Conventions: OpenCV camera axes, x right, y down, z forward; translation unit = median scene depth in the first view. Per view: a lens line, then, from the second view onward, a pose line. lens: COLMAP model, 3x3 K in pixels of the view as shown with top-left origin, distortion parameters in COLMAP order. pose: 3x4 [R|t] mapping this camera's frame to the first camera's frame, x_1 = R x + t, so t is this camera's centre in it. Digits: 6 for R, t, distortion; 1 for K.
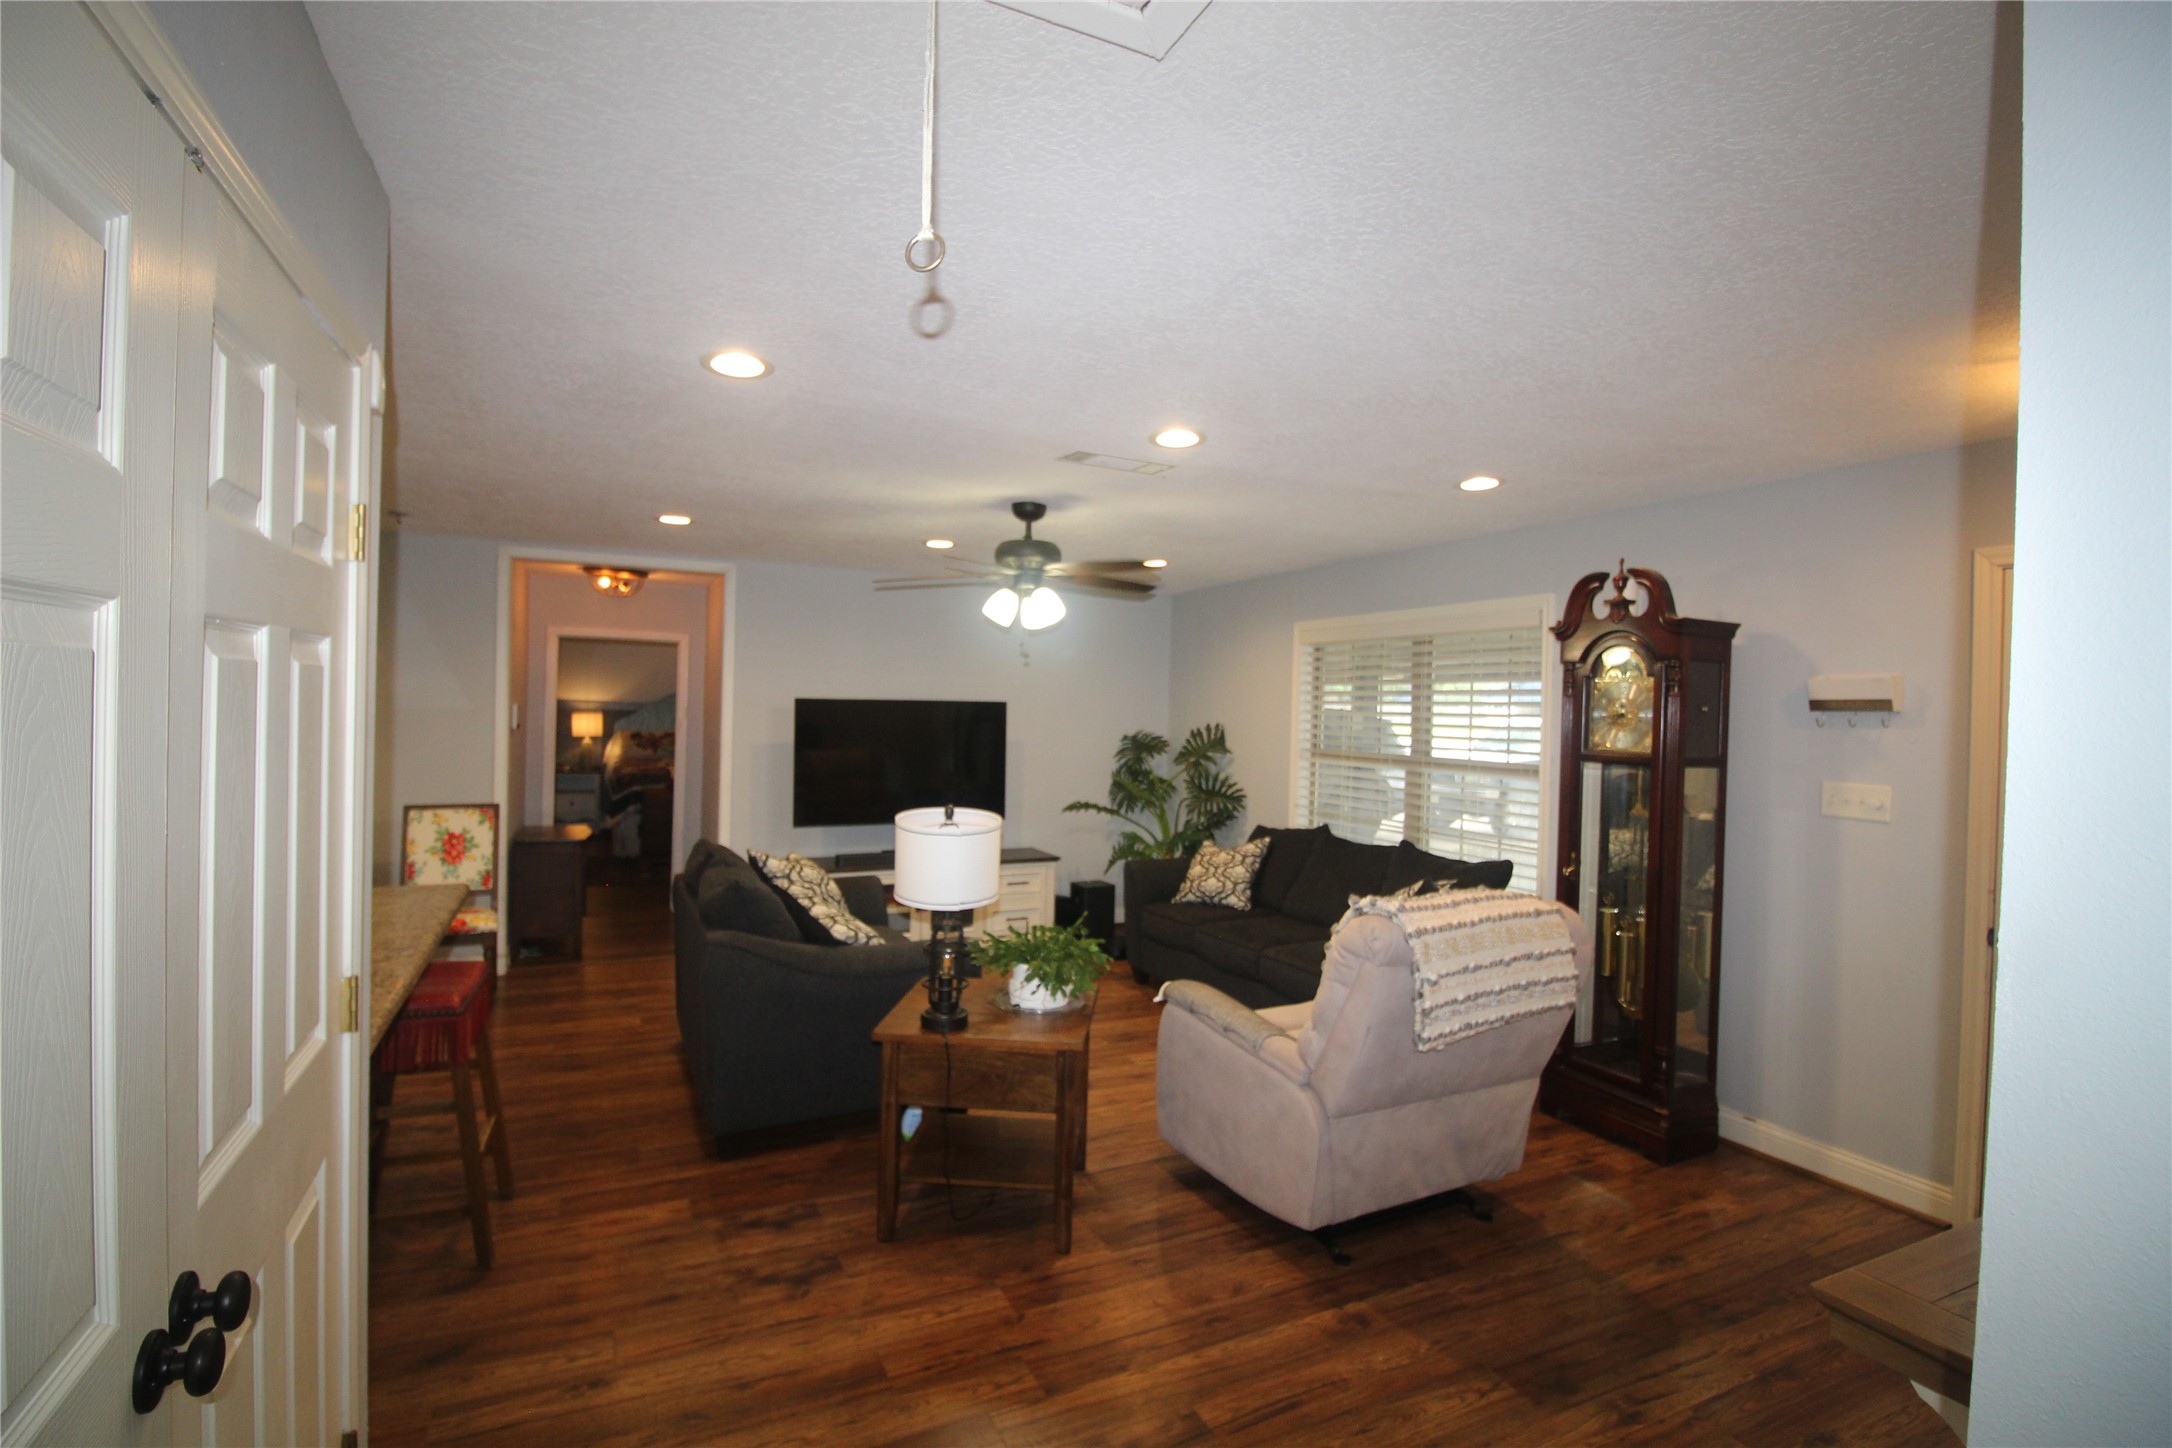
lens RADIAL K [[1025.5, 0, 1086.0], [0, 1025.5, 724.0], [0, 0, 1]] dist [-0.027264, -0.000169]
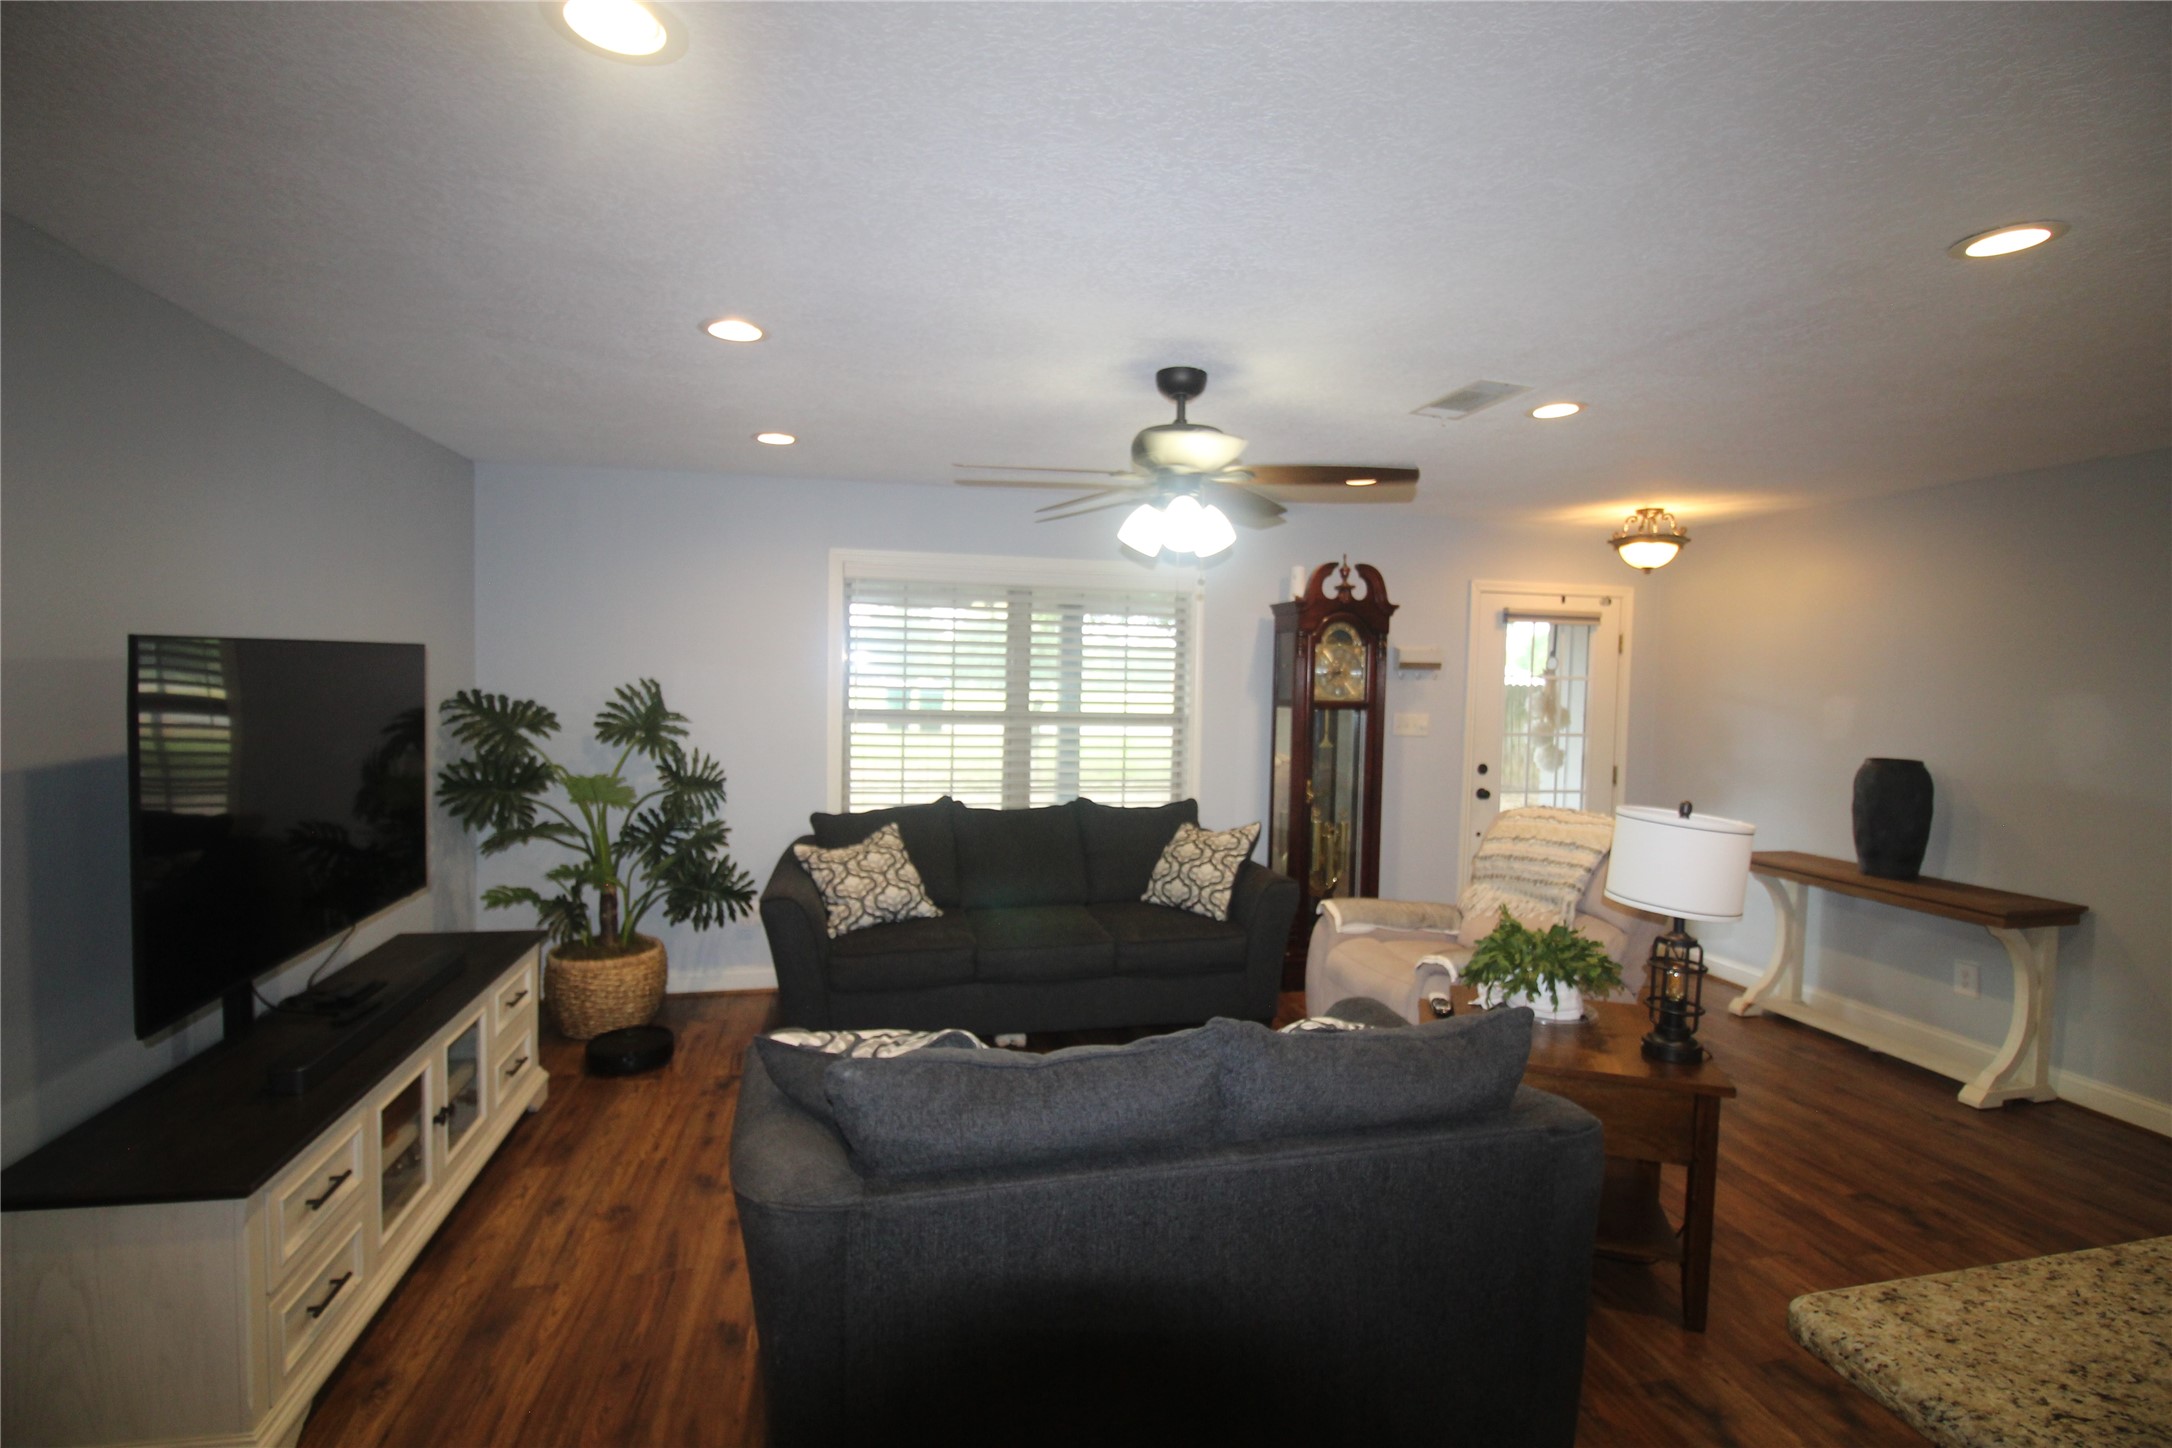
lens RADIAL K [[1025.5, 0, 1086.0], [0, 1025.5, 724.0], [0, 0, 1]] dist [-0.027264, -0.000169]
pose [[0.219680, -0.074959, 0.972688, -0.726506], [-0.004918, 0.996946, 0.077939, -0.038325], [-0.975559, -0.021905, 0.218641, 0.884413]]
